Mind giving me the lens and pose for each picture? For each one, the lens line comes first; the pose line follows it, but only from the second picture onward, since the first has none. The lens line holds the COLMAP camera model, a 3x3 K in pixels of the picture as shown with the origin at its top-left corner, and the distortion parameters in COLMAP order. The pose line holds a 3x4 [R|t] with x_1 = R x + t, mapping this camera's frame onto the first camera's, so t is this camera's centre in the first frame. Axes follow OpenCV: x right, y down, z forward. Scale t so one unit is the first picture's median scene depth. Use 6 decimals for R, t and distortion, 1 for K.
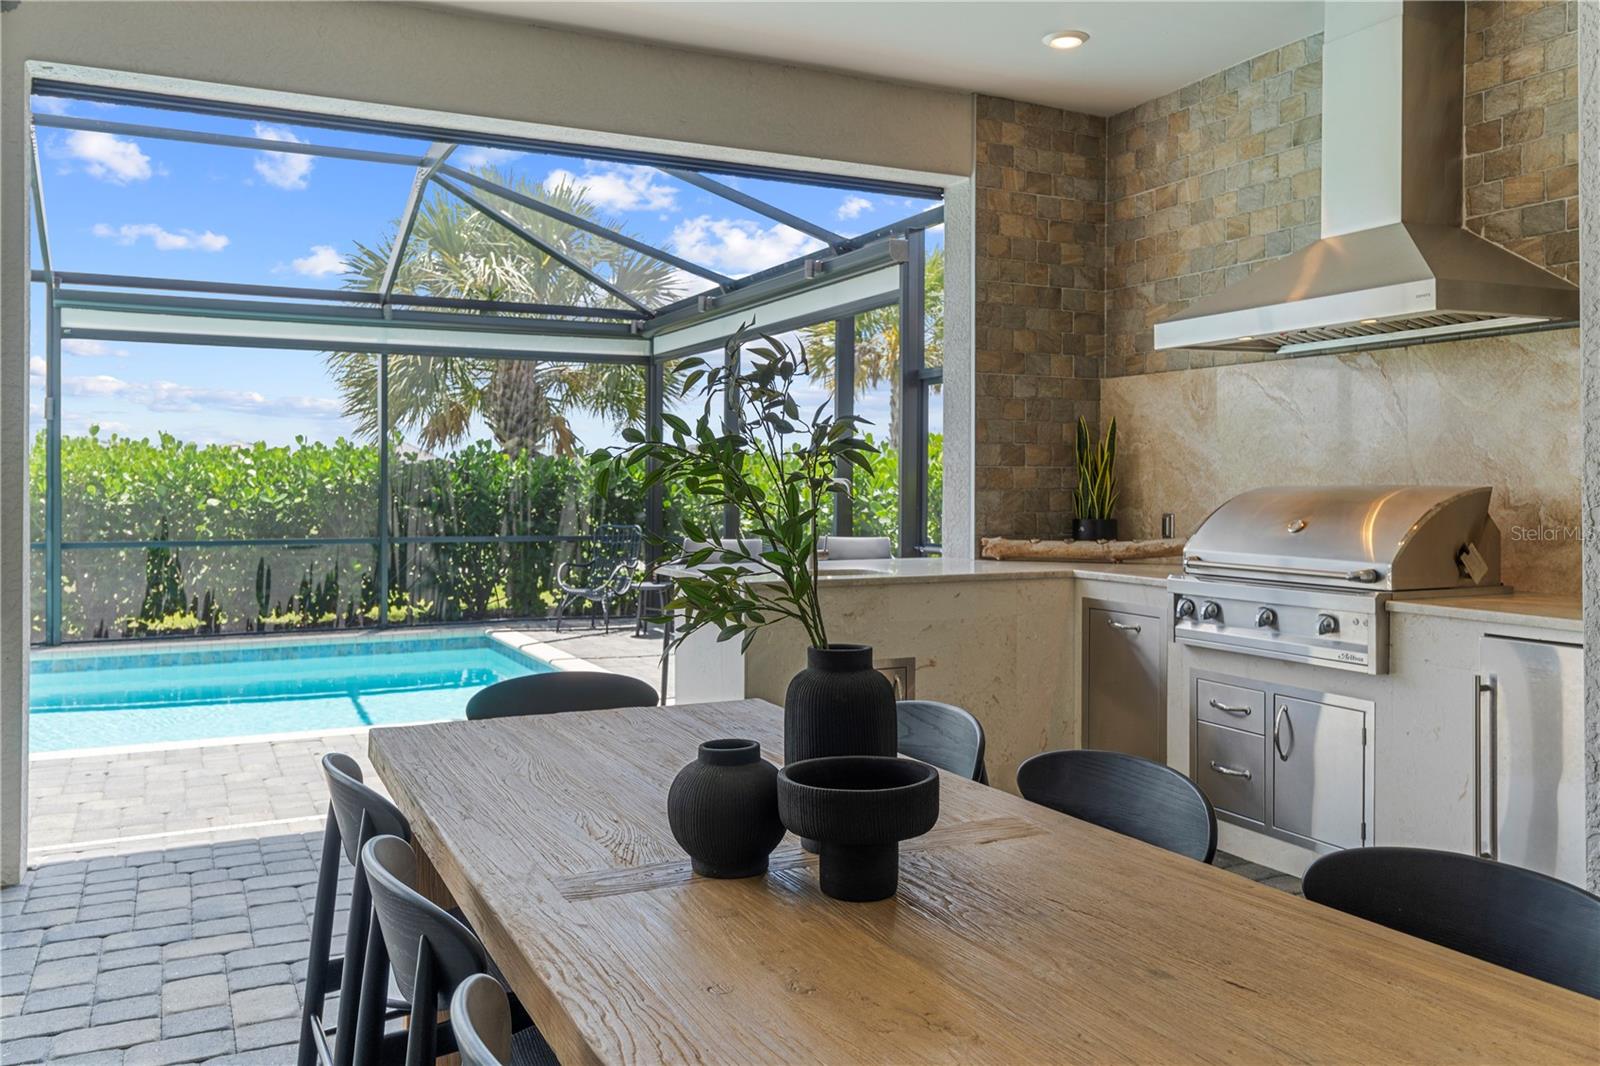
lens RADIAL K [[1227.8, 0, 800.1], [0, 1227.8, 488.4], [0, 0, 1]] dist [-0.013211, -0.007171]
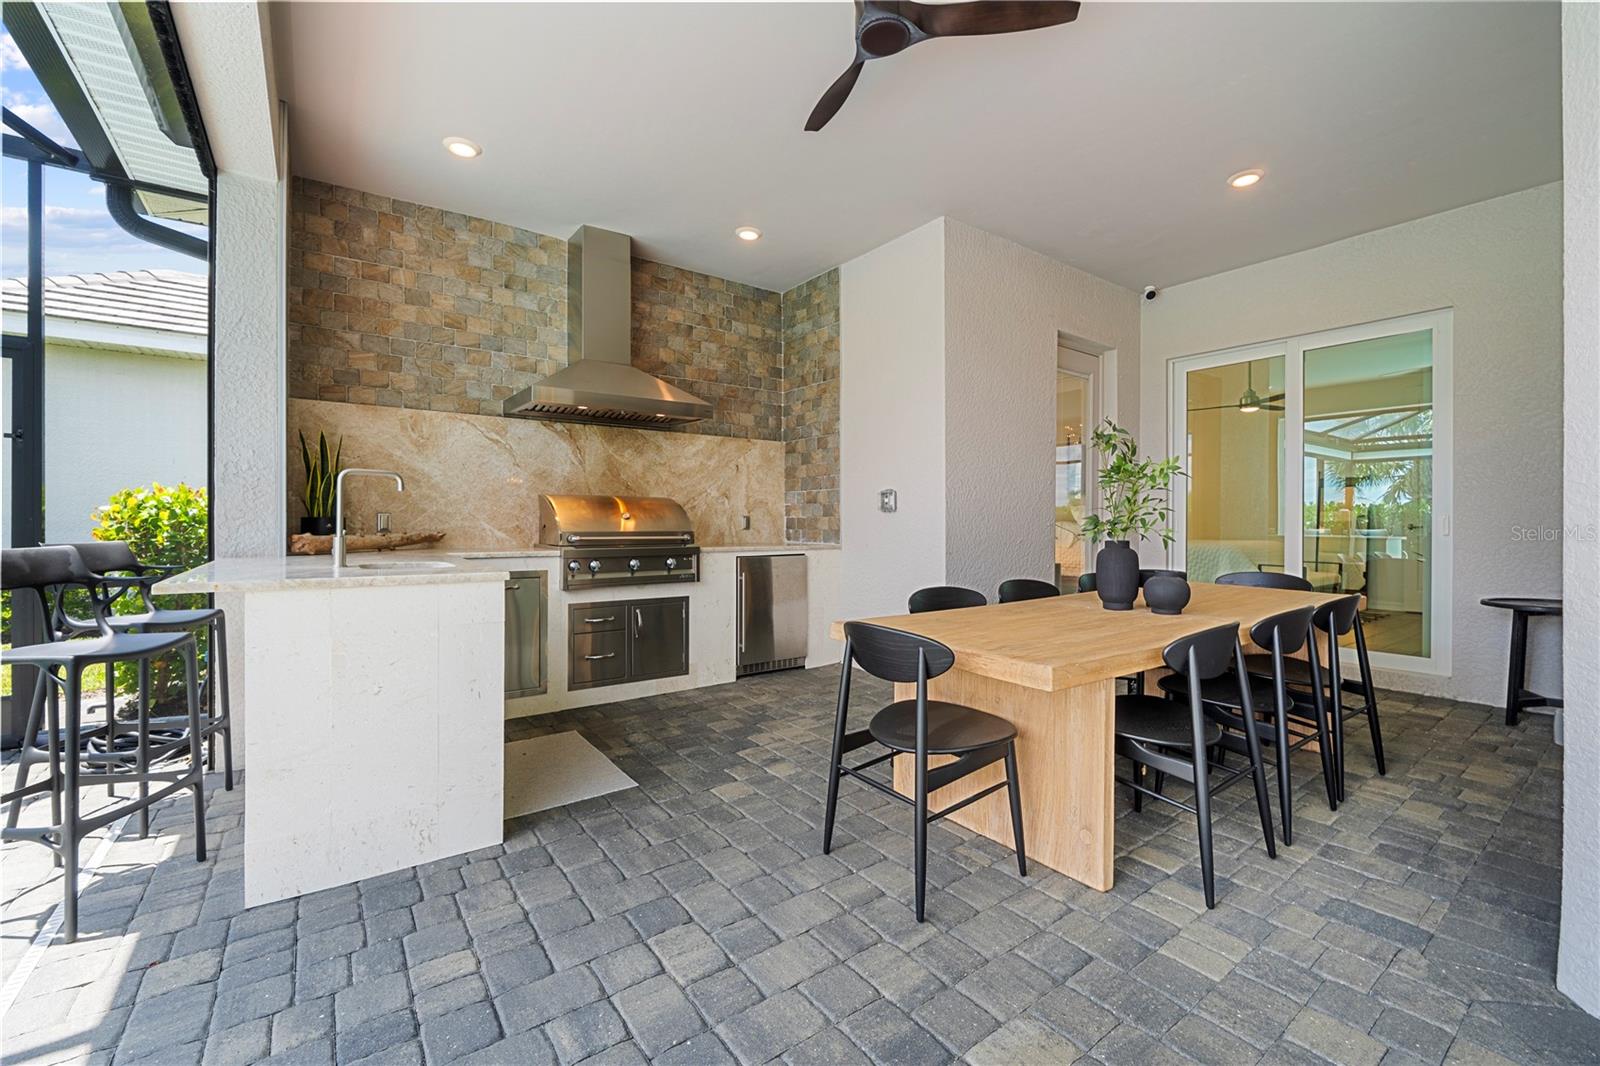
lens RADIAL K [[672.6, 0, 800.9], [0, 672.6, 520.2], [0, 0, 1]] dist [-0.010545, 0.000637]
pose [[-0.156817, -0.004085, 0.987619, -0.499615], [-0.002365, 0.999990, 0.003760, 0.025309], [-0.987625, -0.001746, -0.156826, 0.683121]]
